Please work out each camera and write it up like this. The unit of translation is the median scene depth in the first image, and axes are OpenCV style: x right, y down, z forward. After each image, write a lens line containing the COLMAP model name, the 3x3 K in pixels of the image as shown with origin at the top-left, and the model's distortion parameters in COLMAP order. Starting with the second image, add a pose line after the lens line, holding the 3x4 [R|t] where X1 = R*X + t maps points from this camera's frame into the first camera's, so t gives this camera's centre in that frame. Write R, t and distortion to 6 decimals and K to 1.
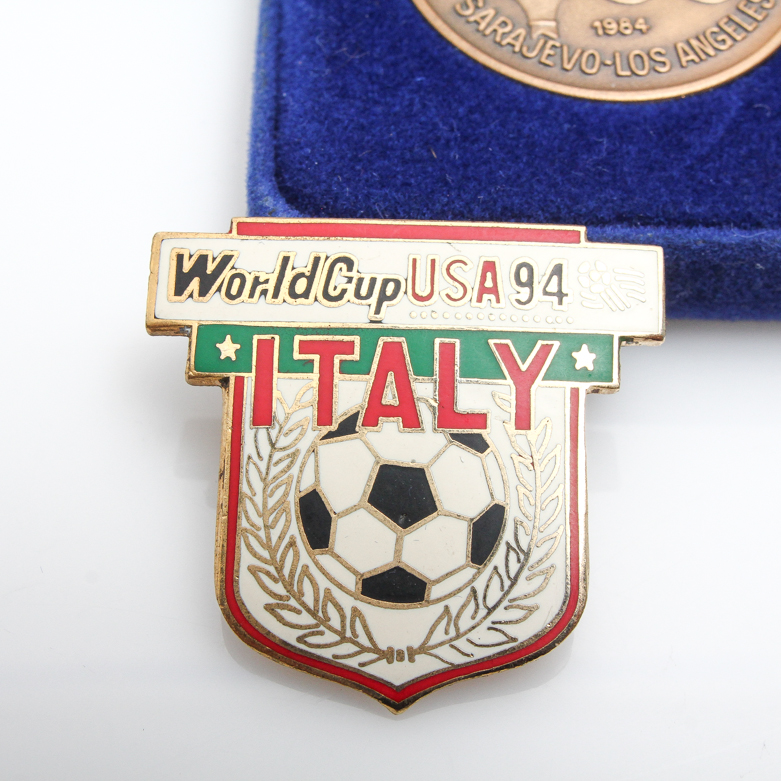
lens RADIAL K [[1430.3, 0, 390.5], [0, 1430.3, 390.5], [0, 0, 1]] dist [-0.112489, 0.182368]
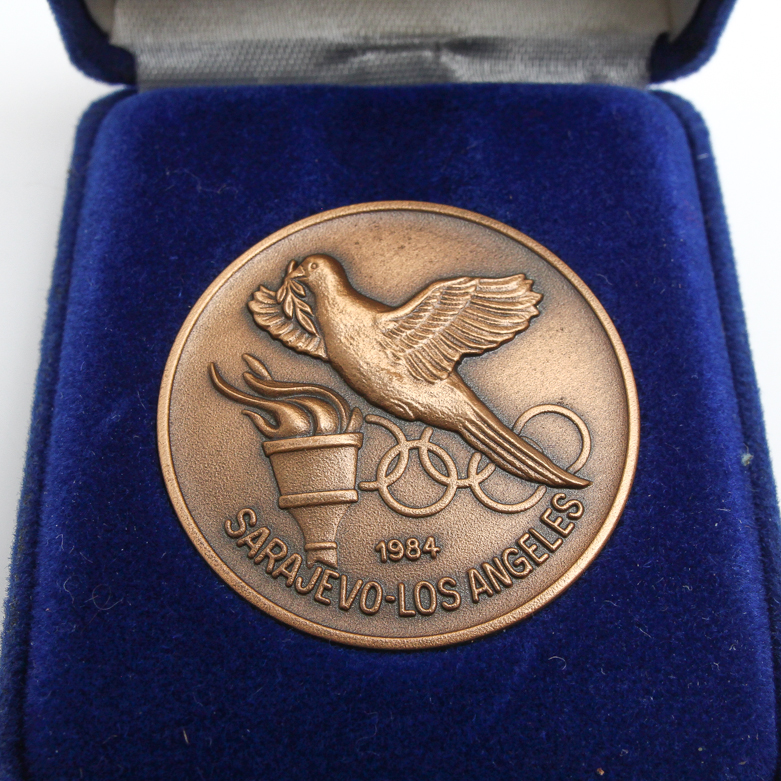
lens RADIAL K [[1430.3, 0, 390.5], [0, 1430.3, 390.5], [0, 0, 1]] dist [-0.112489, 0.182368]
pose [[0.999888, -0.013698, -0.006017, 0.179308], [0.014043, 0.998001, 0.061614, -0.467204], [0.005161, -0.061691, 0.998082, 0.119065]]
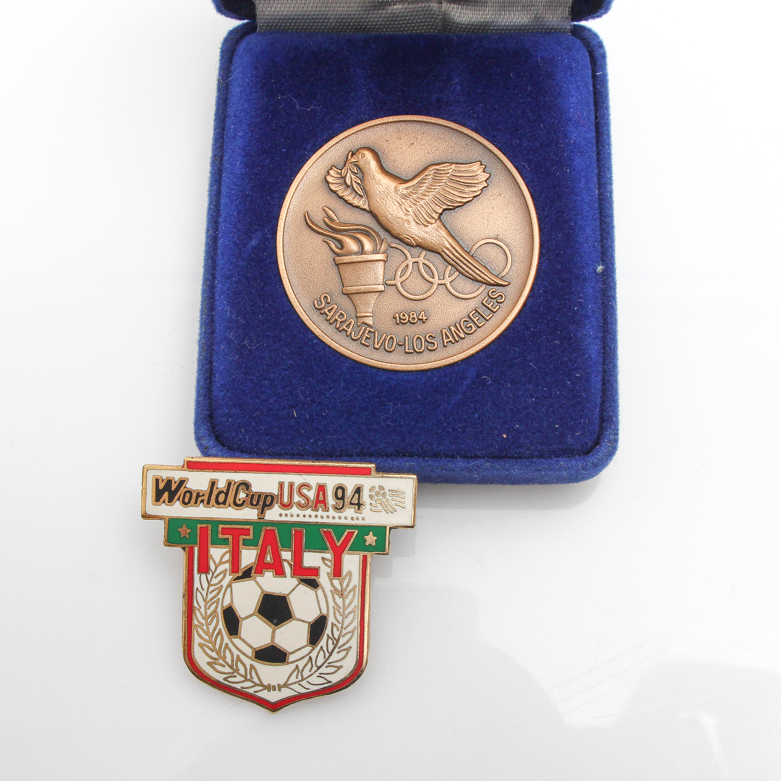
lens RADIAL K [[1430.3, 0, 390.5], [0, 1430.3, 390.5], [0, 0, 1]] dist [-0.112489, 0.182368]
pose [[0.998603, 0.010059, -0.051872, 0.258472], [0.006657, 0.949935, 0.312376, -0.801964], [0.052417, -0.312285, 0.948541, -0.735879]]
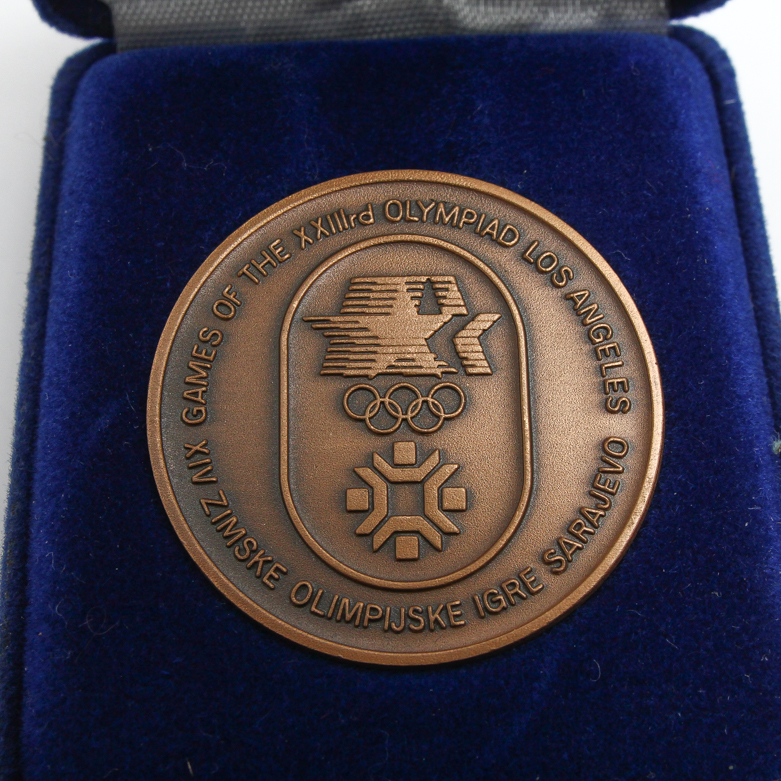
lens RADIAL K [[1430.3, 0, 390.5], [0, 1430.3, 390.5], [0, 0, 1]] dist [-0.112489, 0.182368]
pose [[0.999206, -0.037155, -0.014399, 0.182795], [0.038983, 0.986326, 0.160130, -0.557517], [0.008252, -0.160564, 0.986991, 0.199916]]
